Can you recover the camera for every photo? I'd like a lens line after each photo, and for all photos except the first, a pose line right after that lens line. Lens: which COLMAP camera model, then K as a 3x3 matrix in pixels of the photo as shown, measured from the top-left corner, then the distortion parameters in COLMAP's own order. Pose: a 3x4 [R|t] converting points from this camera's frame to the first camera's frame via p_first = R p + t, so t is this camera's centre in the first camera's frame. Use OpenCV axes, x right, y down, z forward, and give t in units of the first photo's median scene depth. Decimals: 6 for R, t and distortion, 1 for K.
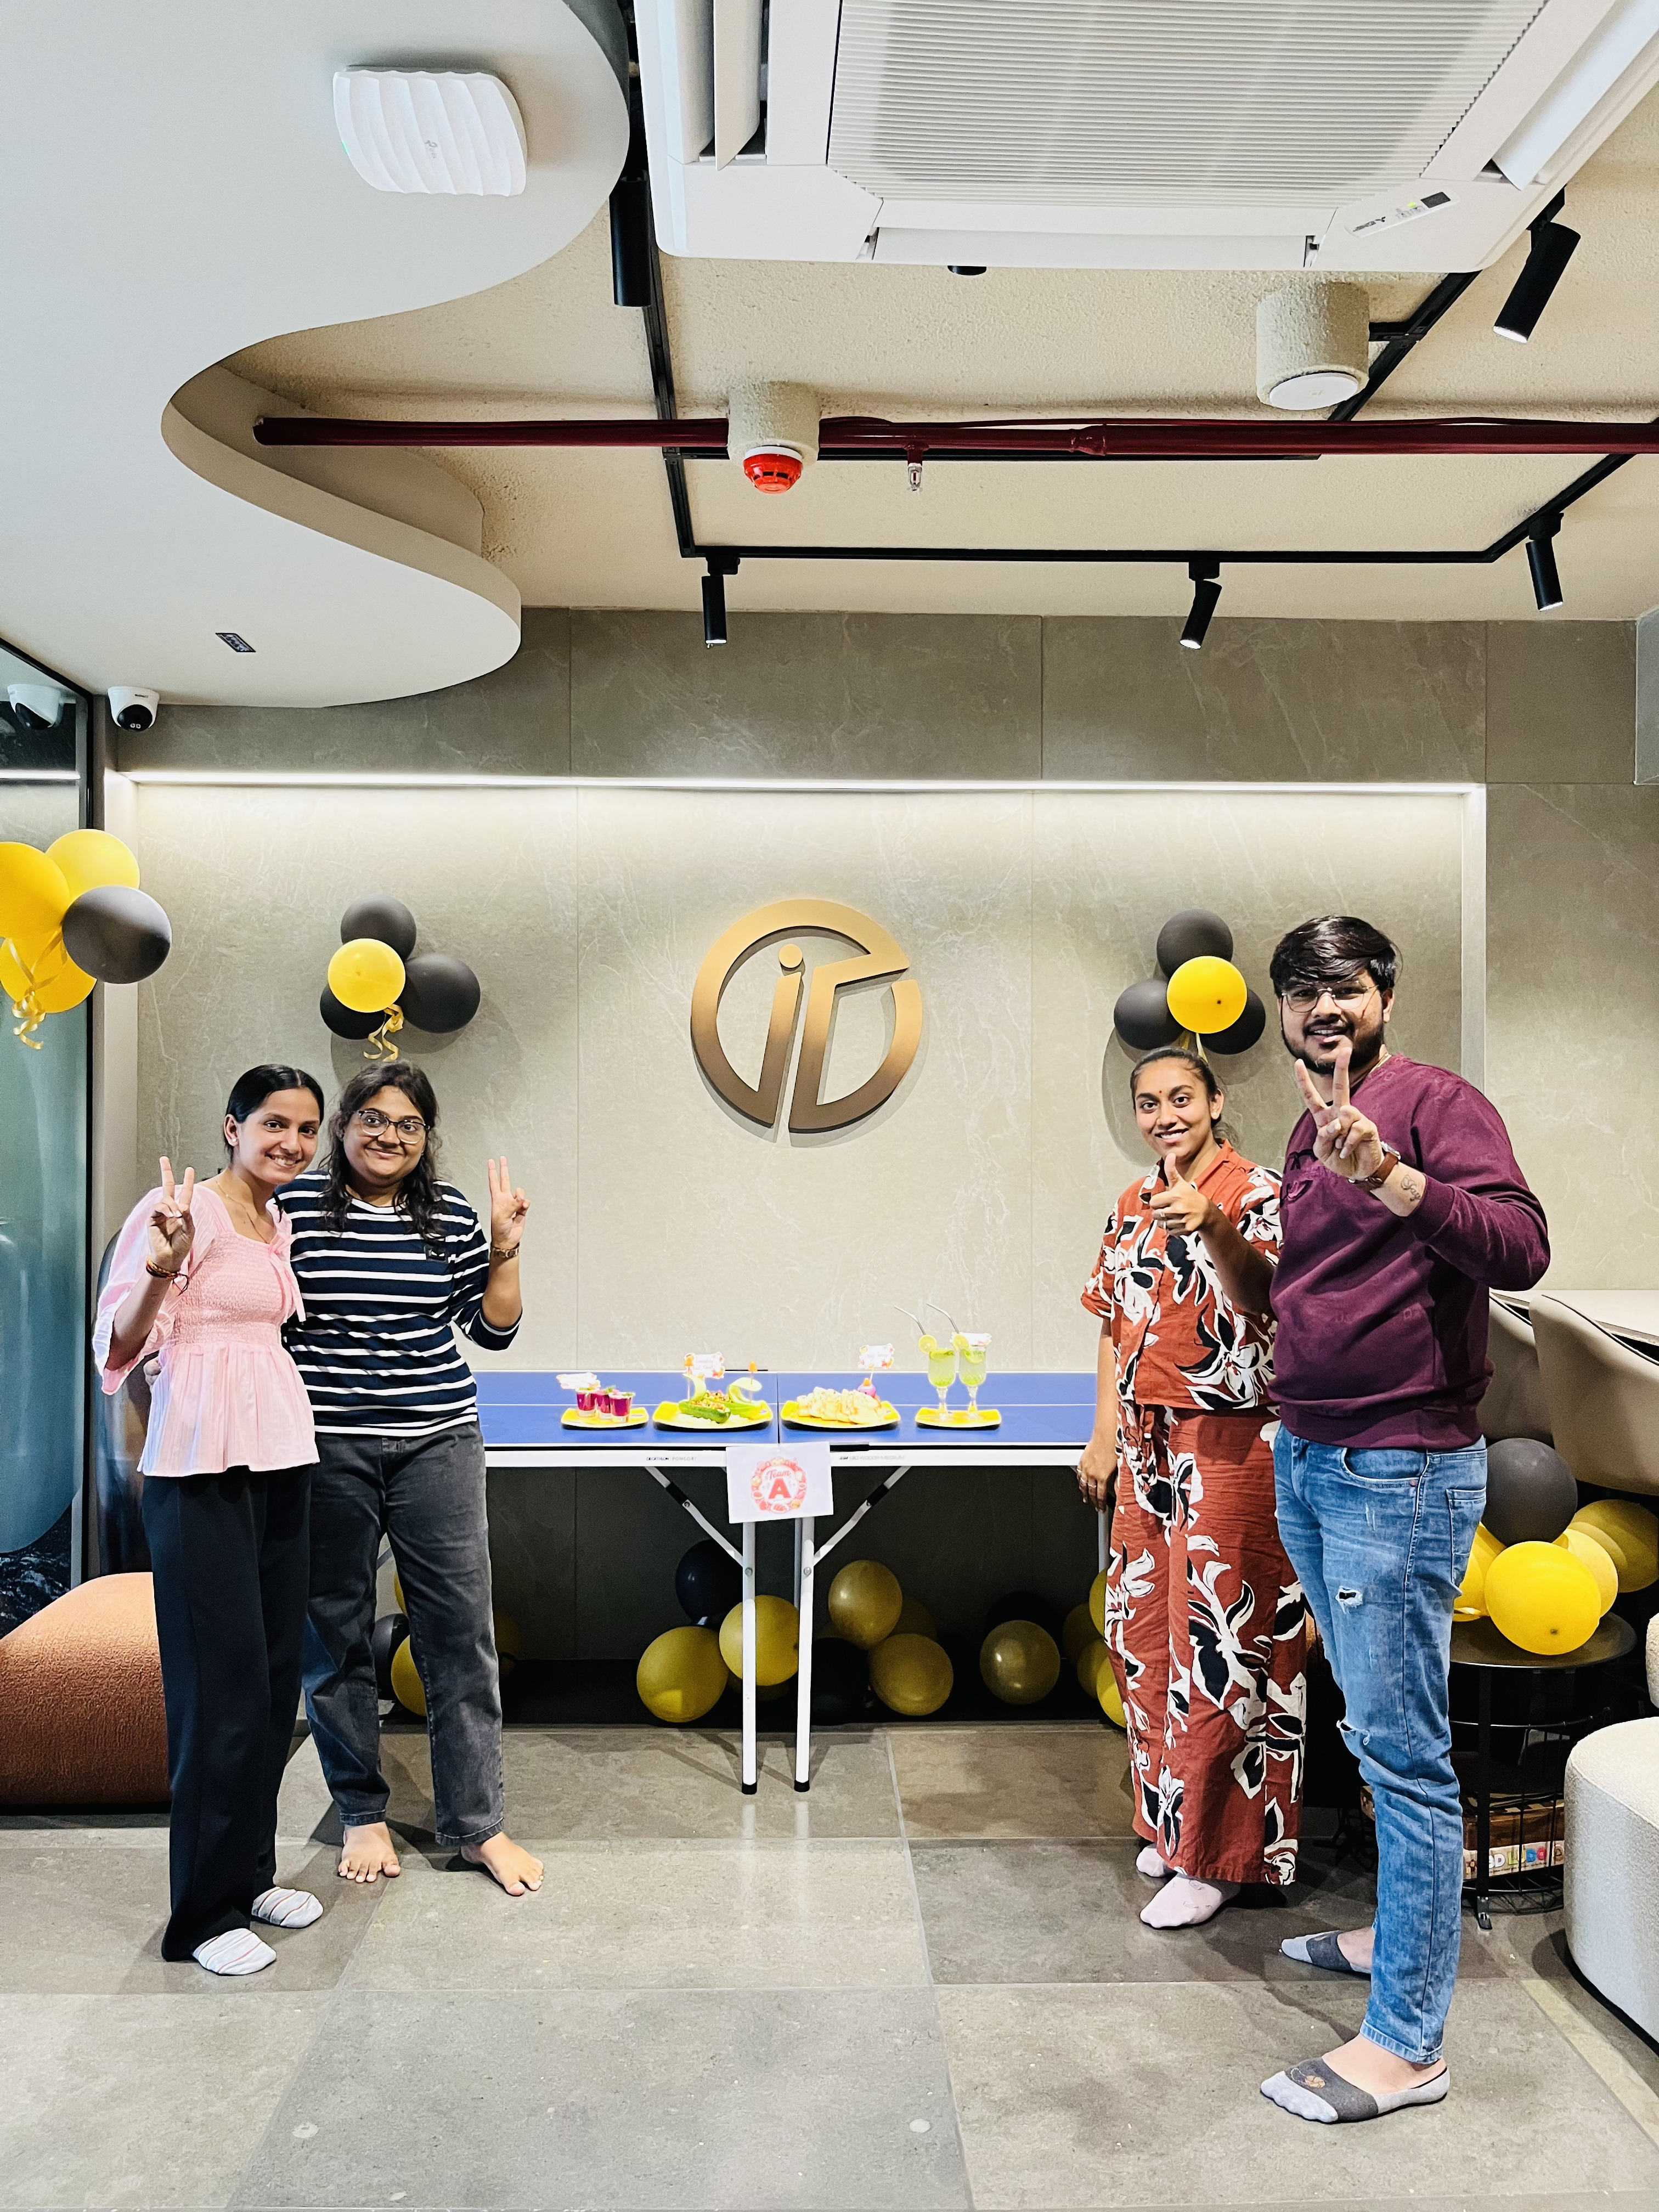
lens RADIAL K [[1681.9, 0, 831.4], [0, 1681.9, 1113.3], [0, 0, 1]] dist [0.042887, -0.056288]
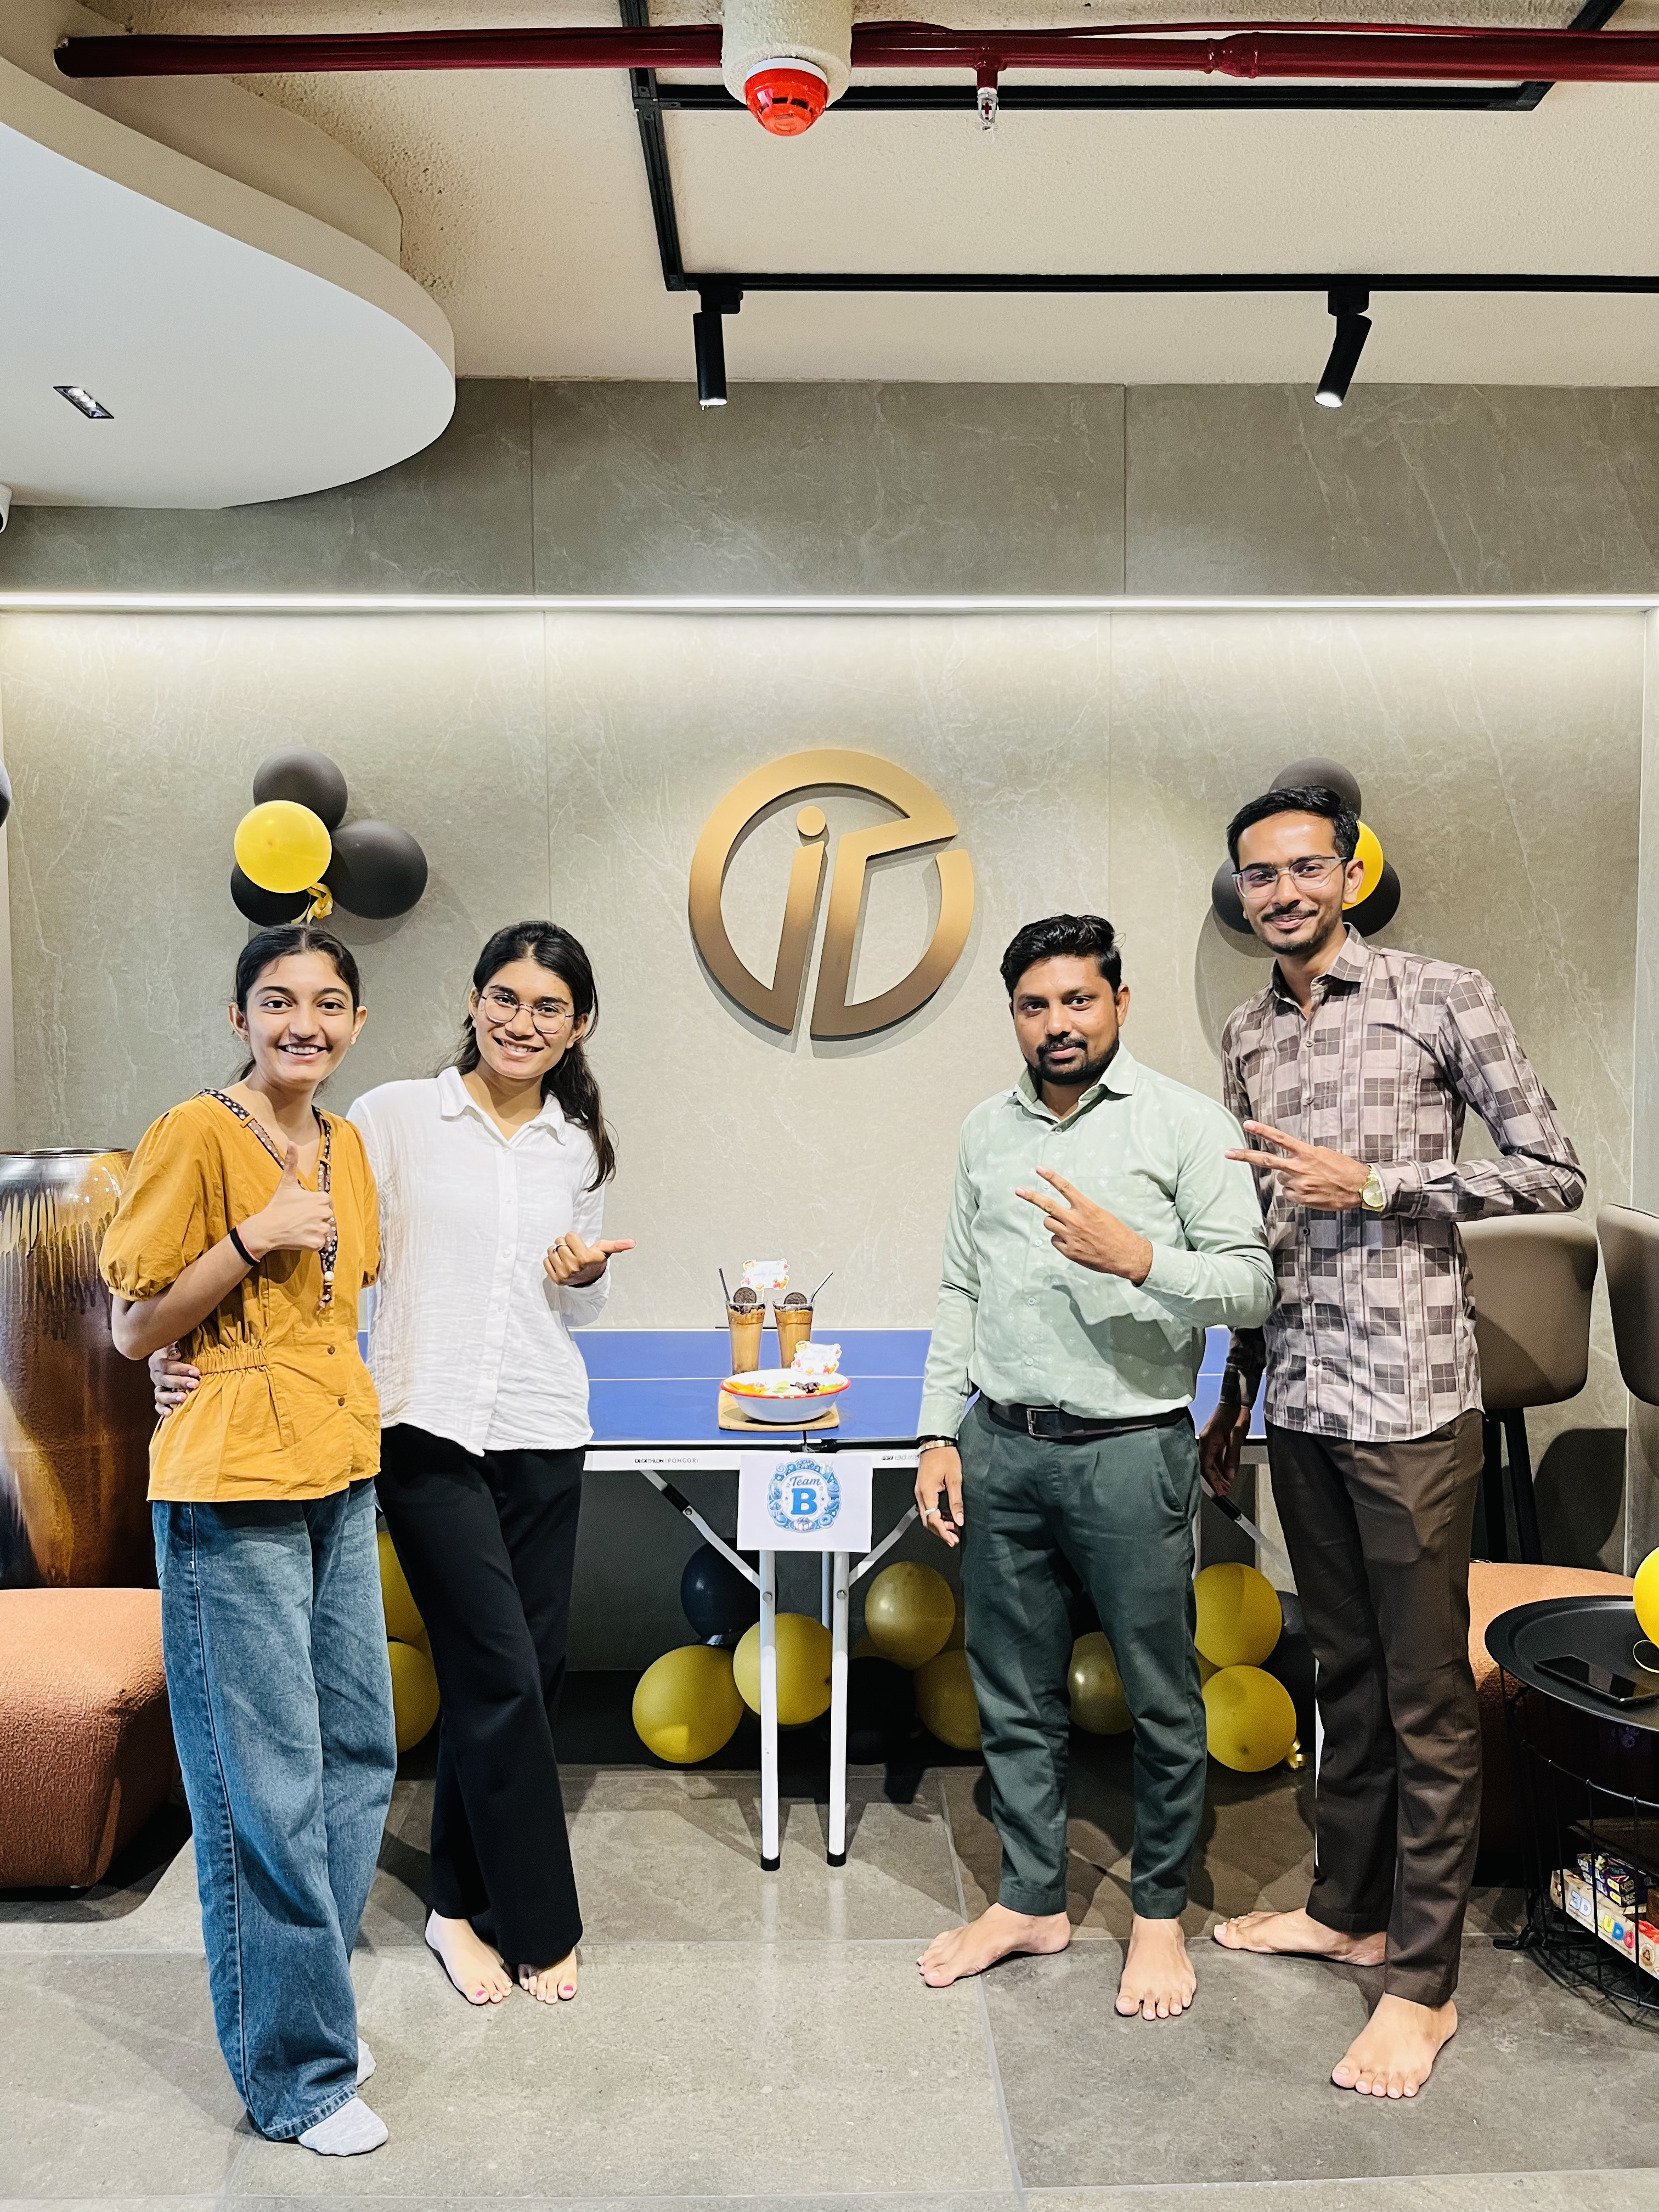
lens RADIAL K [[1681.9, 0, 831.8], [0, 1681.9, 1113.2], [0, 0, 1]] dist [0.042887, -0.056288]
pose [[0.999942, -0.007055, -0.008096, -0.009756], [0.007493, 0.998433, 0.055451, 0.002100], [0.007692, -0.055508, 0.998429, 0.202031]]
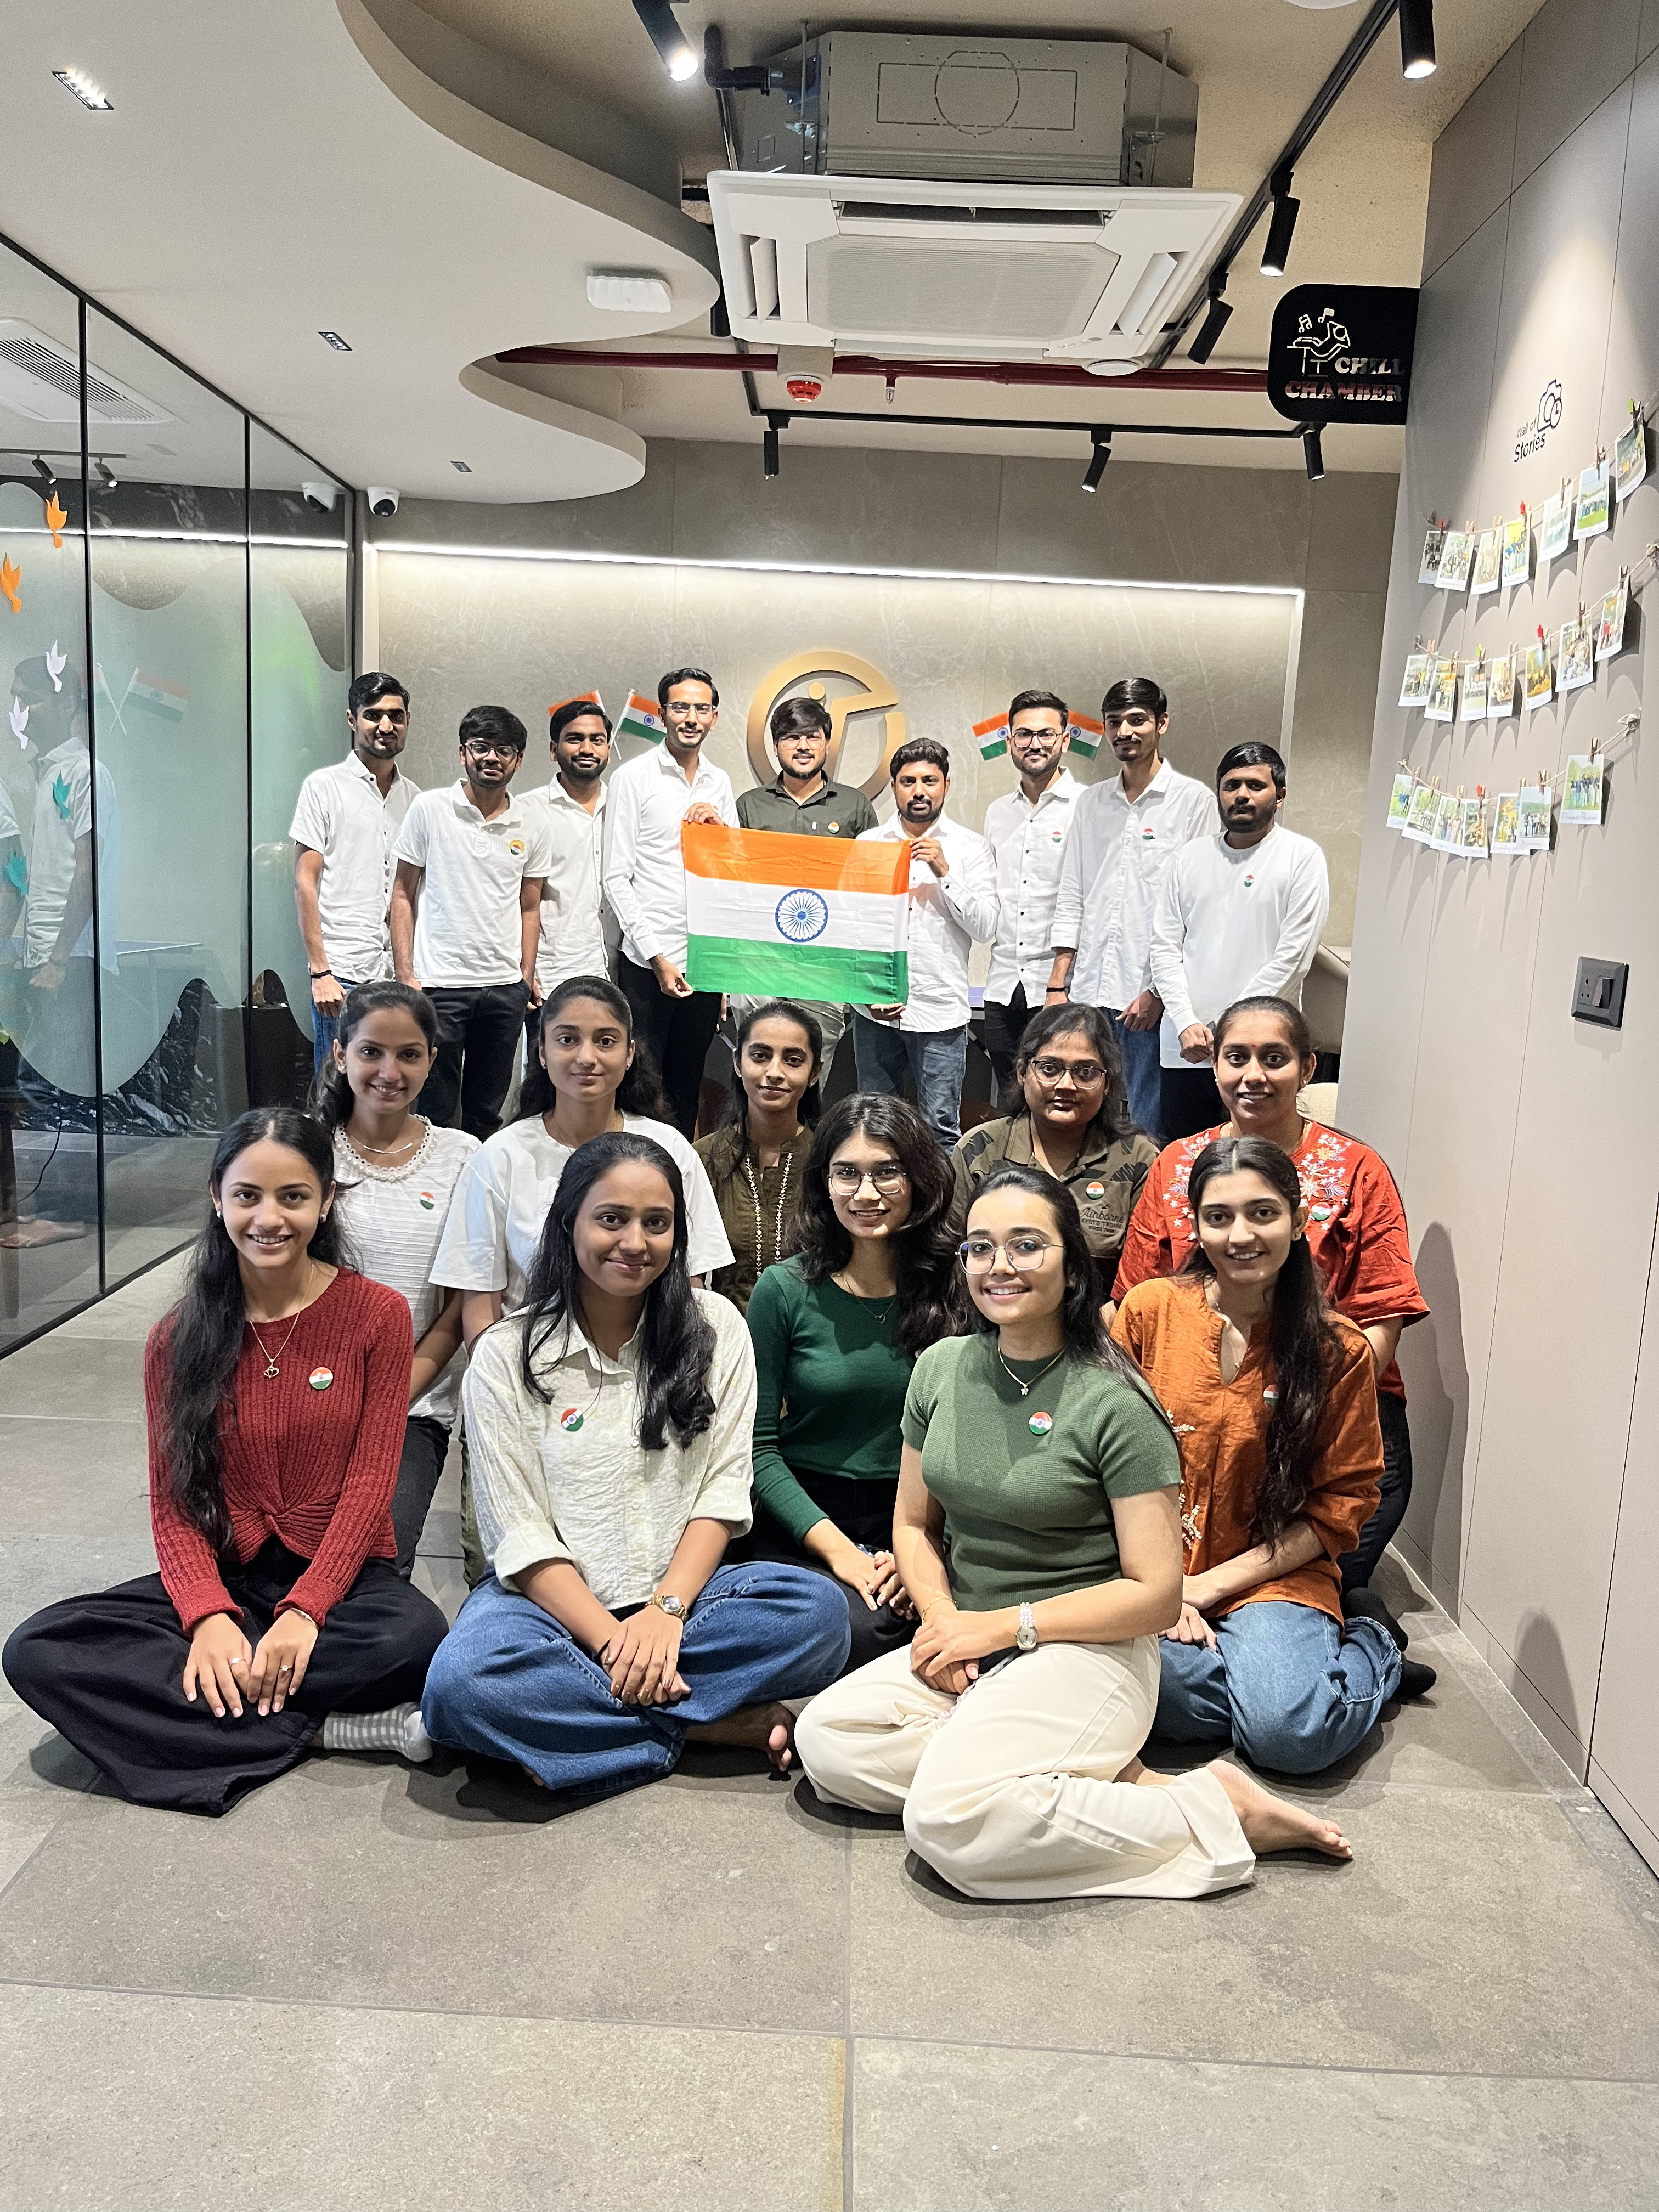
lens RADIAL K [[1681.9, 0, 820.4], [0, 1681.9, 1122.8], [0, 0, 1]] dist [0.042887, -0.056288]
pose [[0.997503, 0.055786, -0.043311, 0.069665], [-0.048326, 0.986347, 0.157430, 0.049890], [0.051502, -0.154944, 0.986580, -0.553884]]
